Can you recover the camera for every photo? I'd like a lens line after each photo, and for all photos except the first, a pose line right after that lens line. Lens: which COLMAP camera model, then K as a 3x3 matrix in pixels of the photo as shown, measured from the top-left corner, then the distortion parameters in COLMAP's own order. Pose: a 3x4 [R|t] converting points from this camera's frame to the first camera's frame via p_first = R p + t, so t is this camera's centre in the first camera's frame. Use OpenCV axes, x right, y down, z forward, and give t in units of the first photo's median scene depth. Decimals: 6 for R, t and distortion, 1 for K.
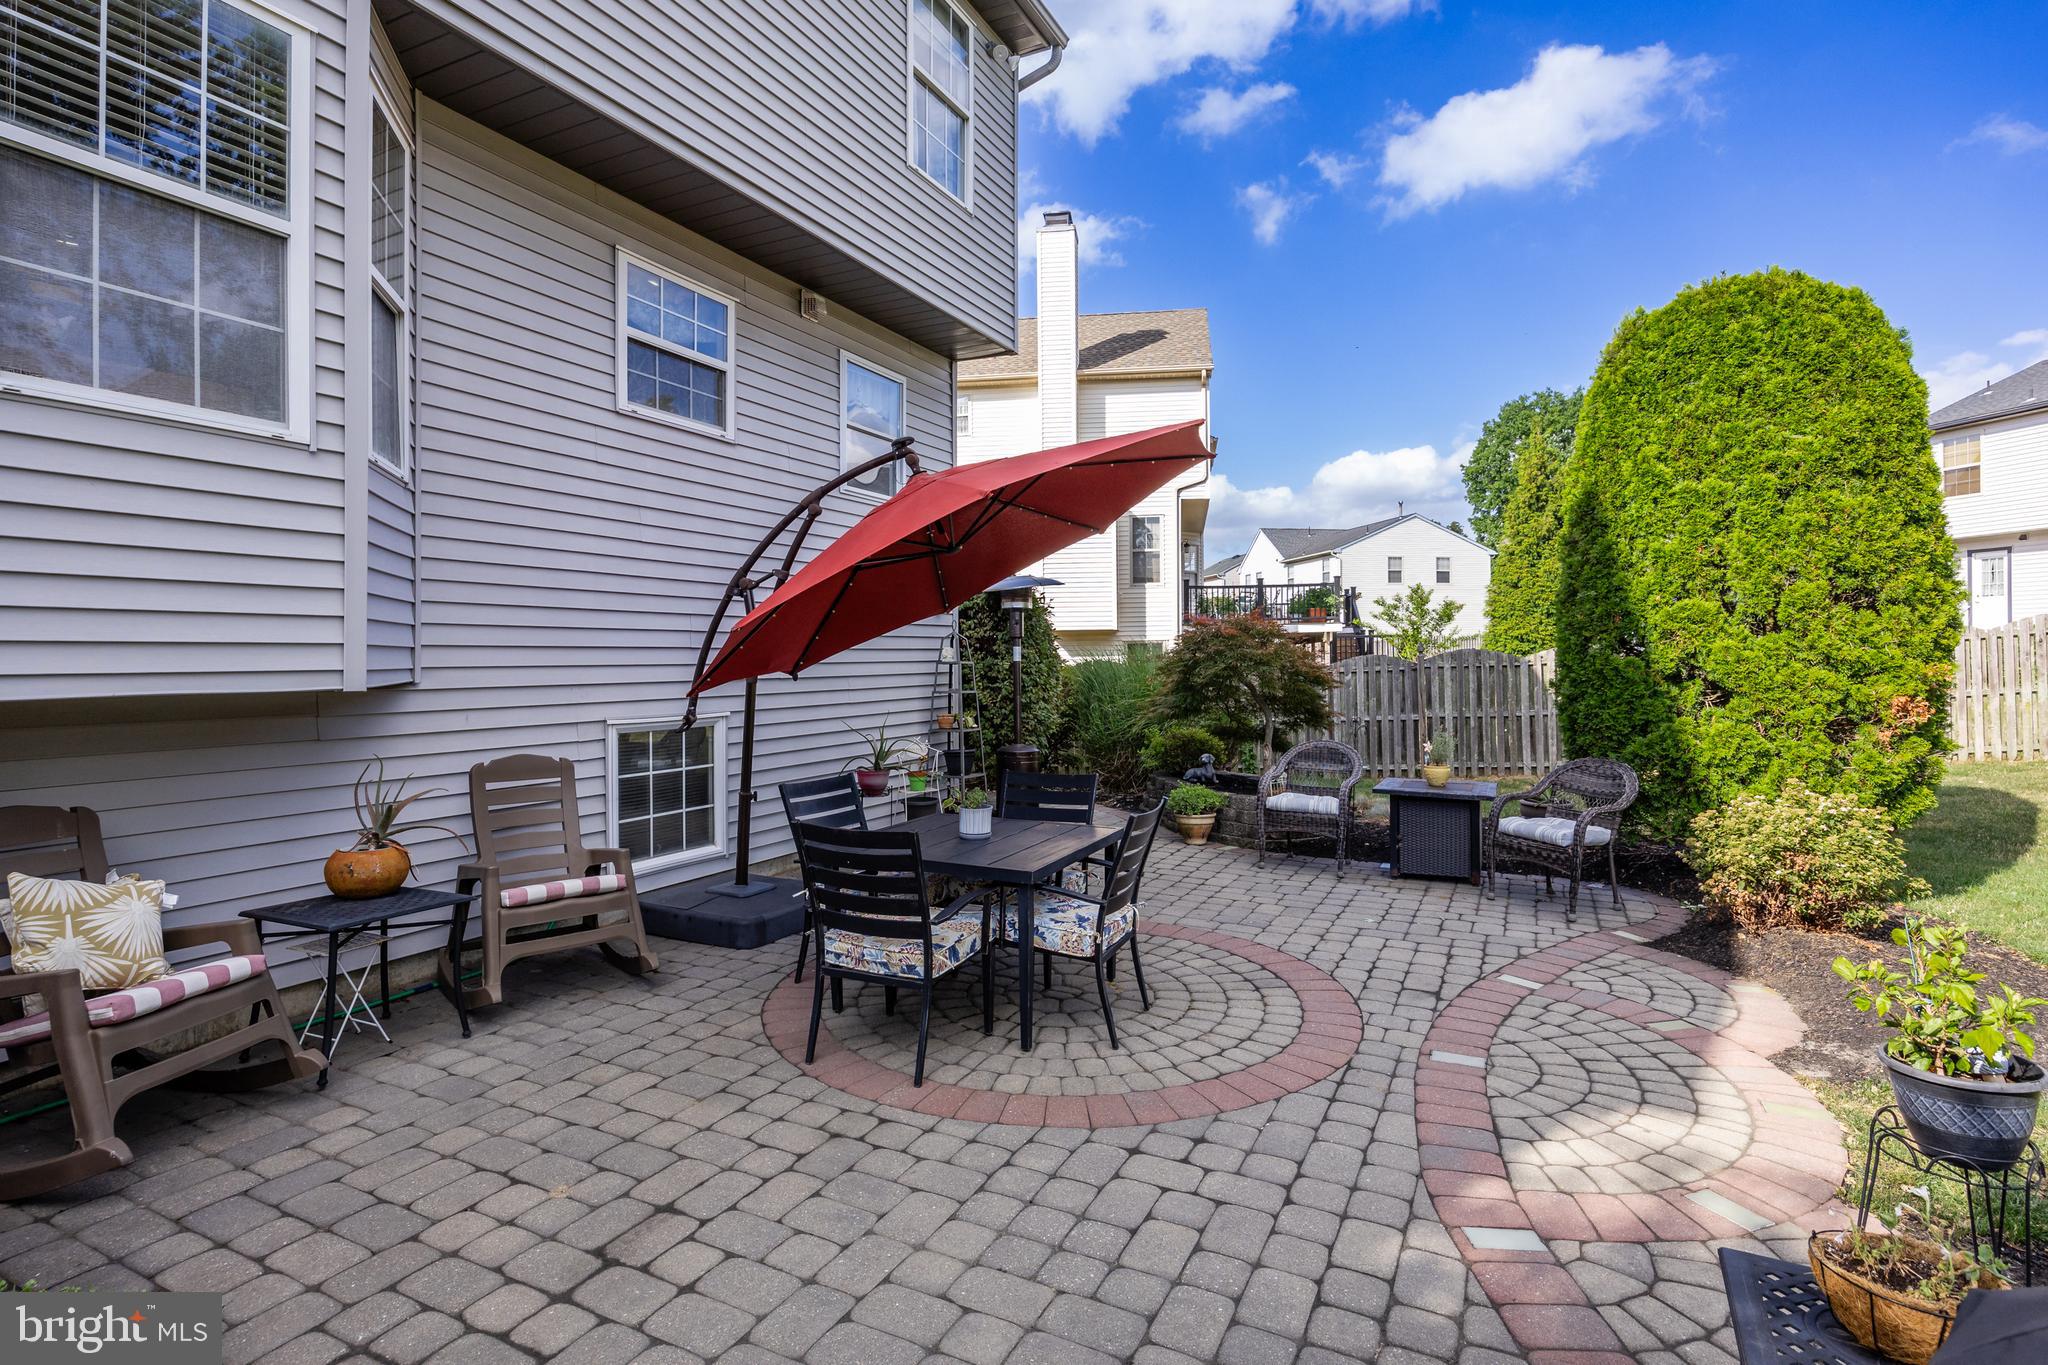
lens RADIAL K [[998.3, 0, 1028.9], [0, 998.3, 668.0], [0, 0, 1]] dist [-0.013605, -0.000909]
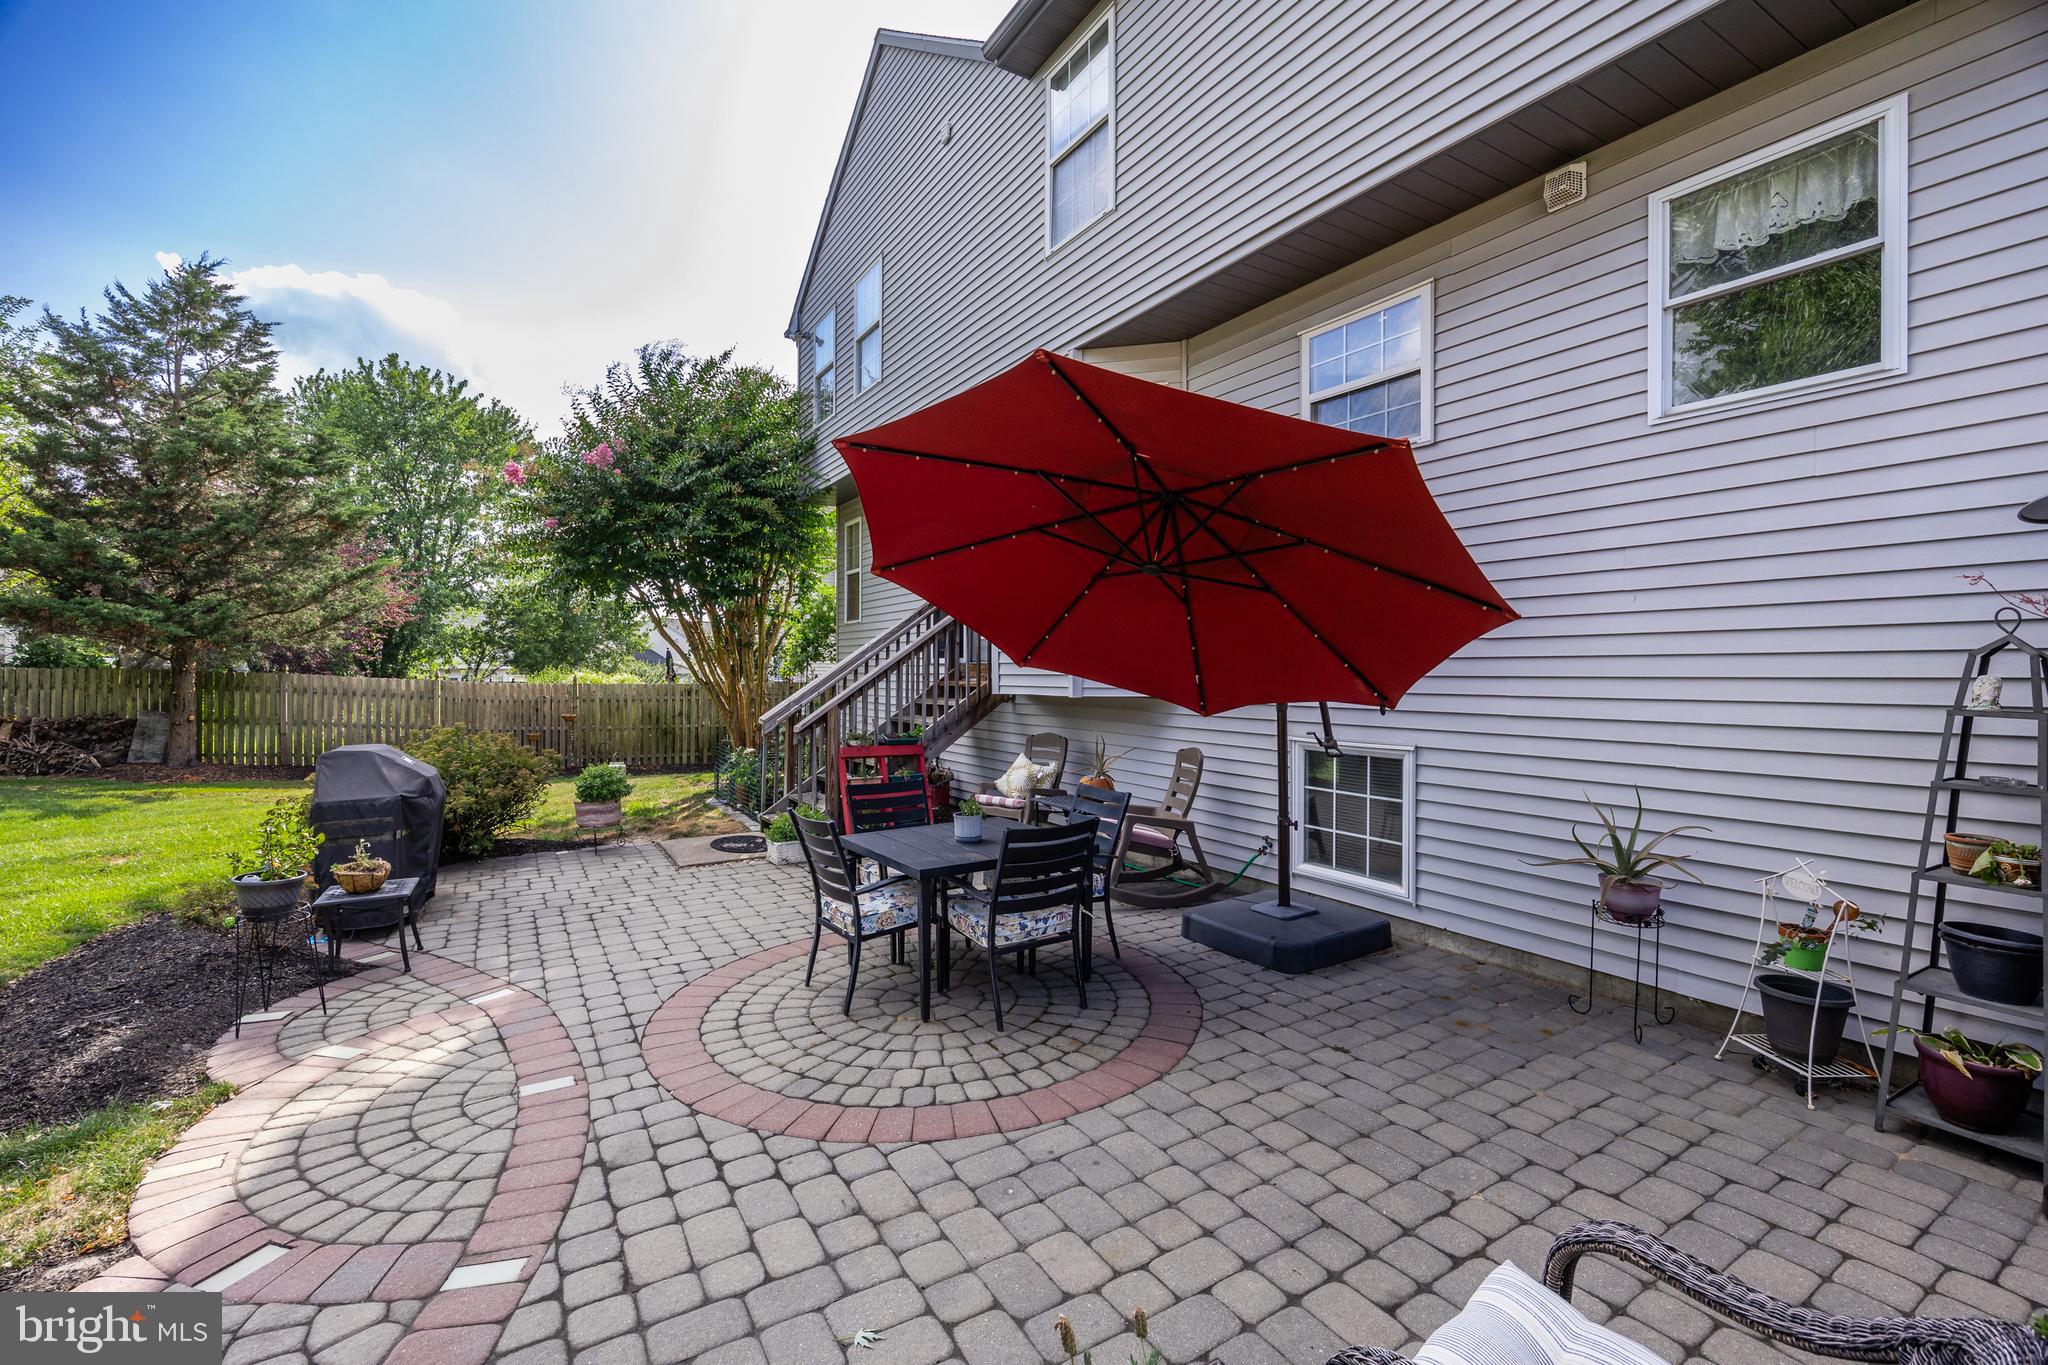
lens RADIAL K [[878.5, 0, 1038.7], [0, 878.5, 660.9], [0, 0, 1]] dist [-0.011038, -0.000159]
pose [[-0.519603, -0.002212, -0.854405, 0.898590], [-0.004498, 0.999990, 0.000147, -0.049975], [0.854396, 0.003920, -0.519608, 1.816041]]
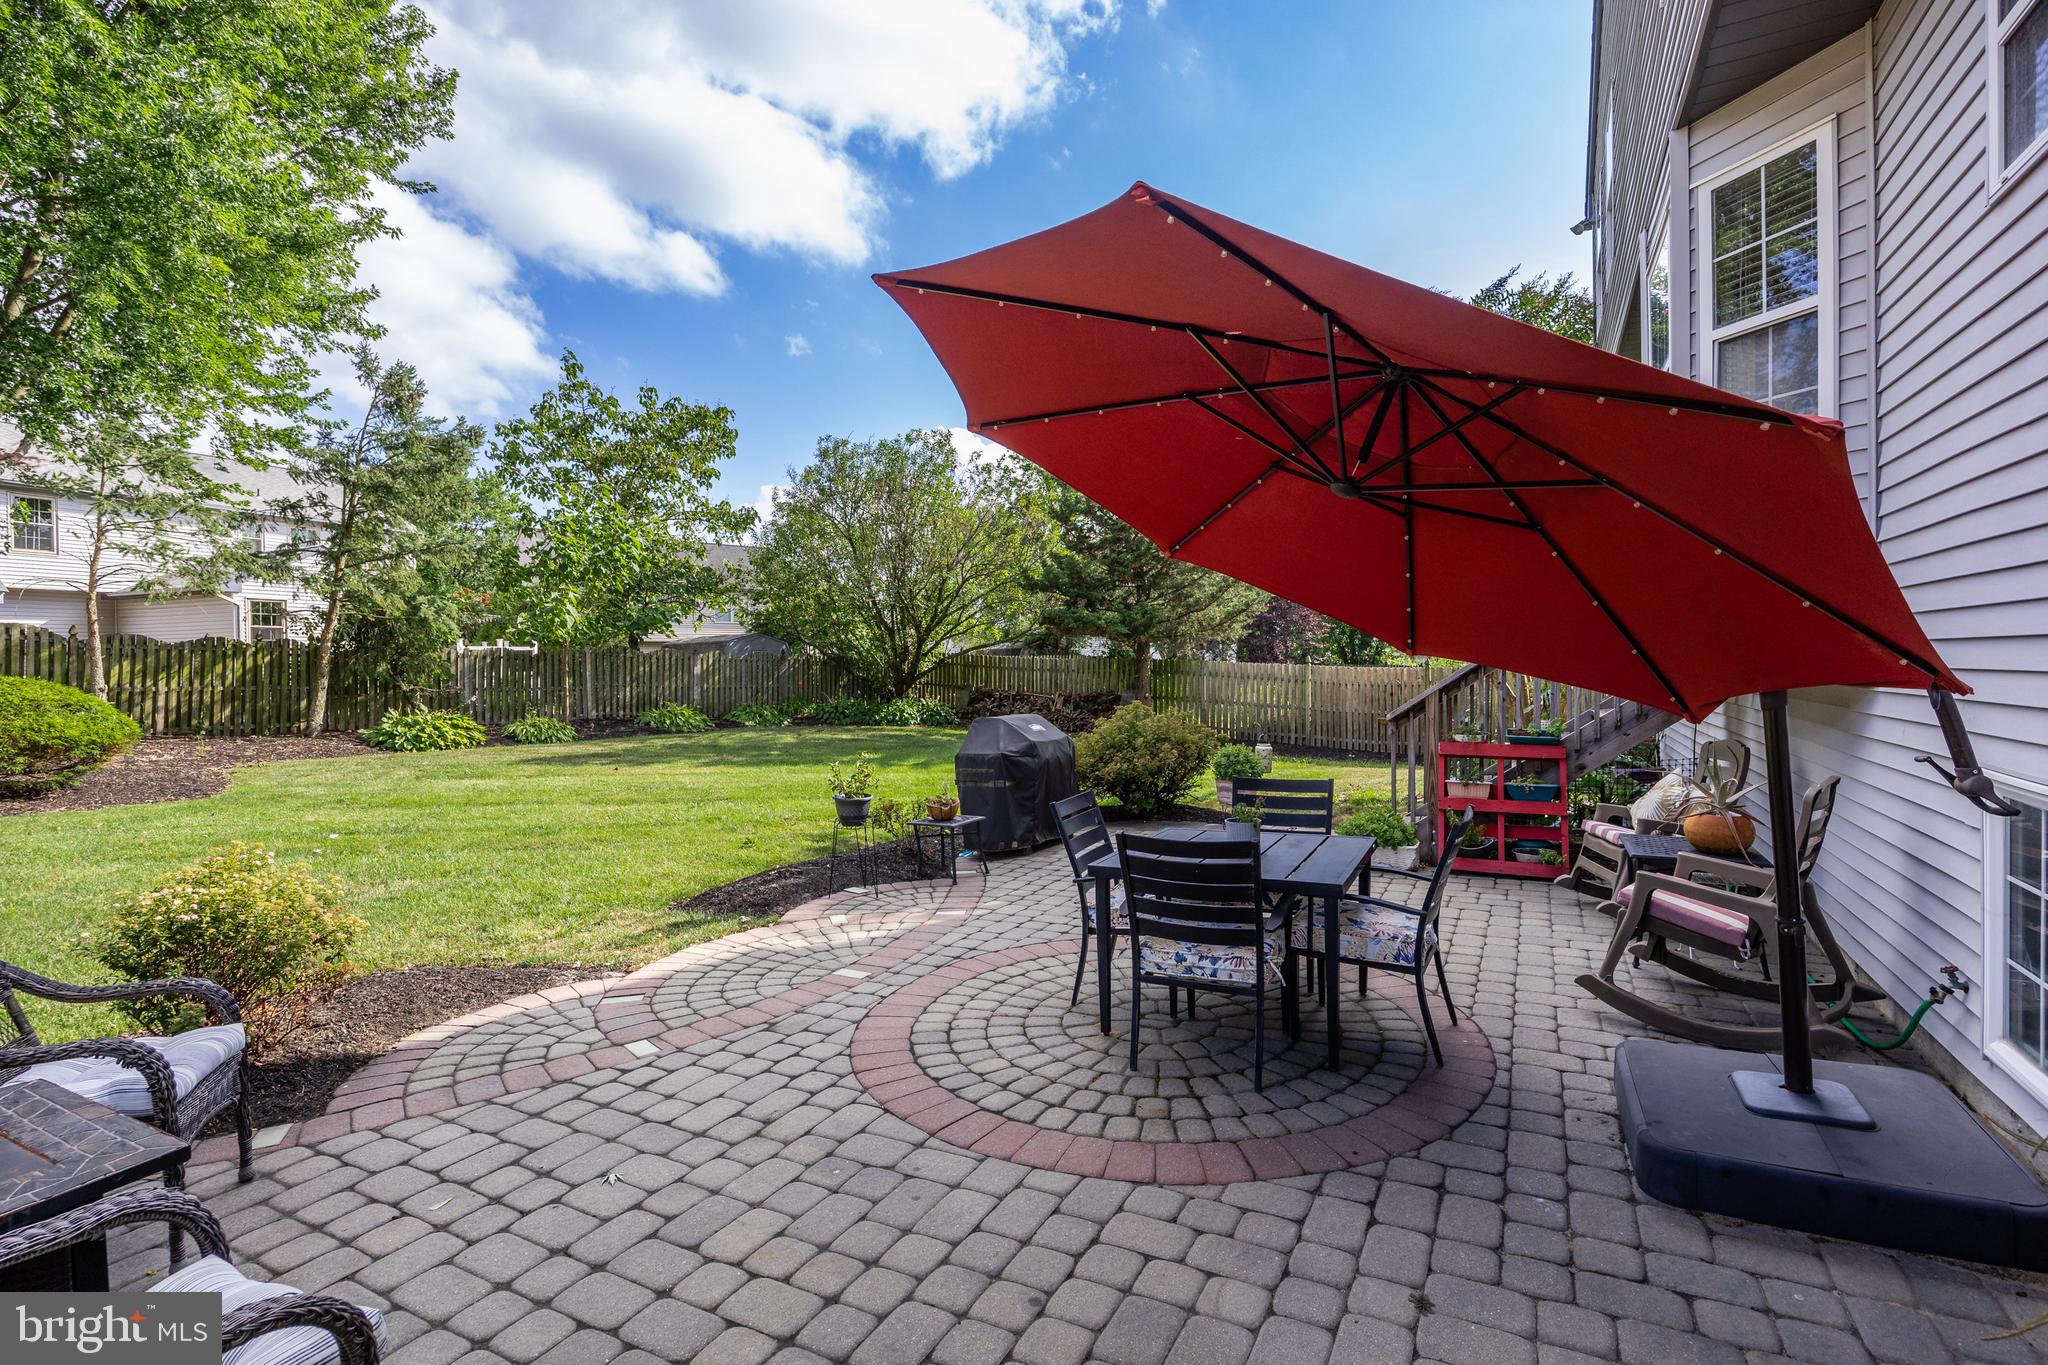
lens RADIAL K [[962.4, 0, 1029.7], [0, 962.4, 691.1], [0, 0, 1]] dist [-0.011712, -0.000851]
pose [[-0.999482, 0.024447, 0.020925, 0.148135], [0.025198, 0.999020, 0.036392, -0.026630], [-0.020015, 0.036900, -0.999119, 2.164023]]
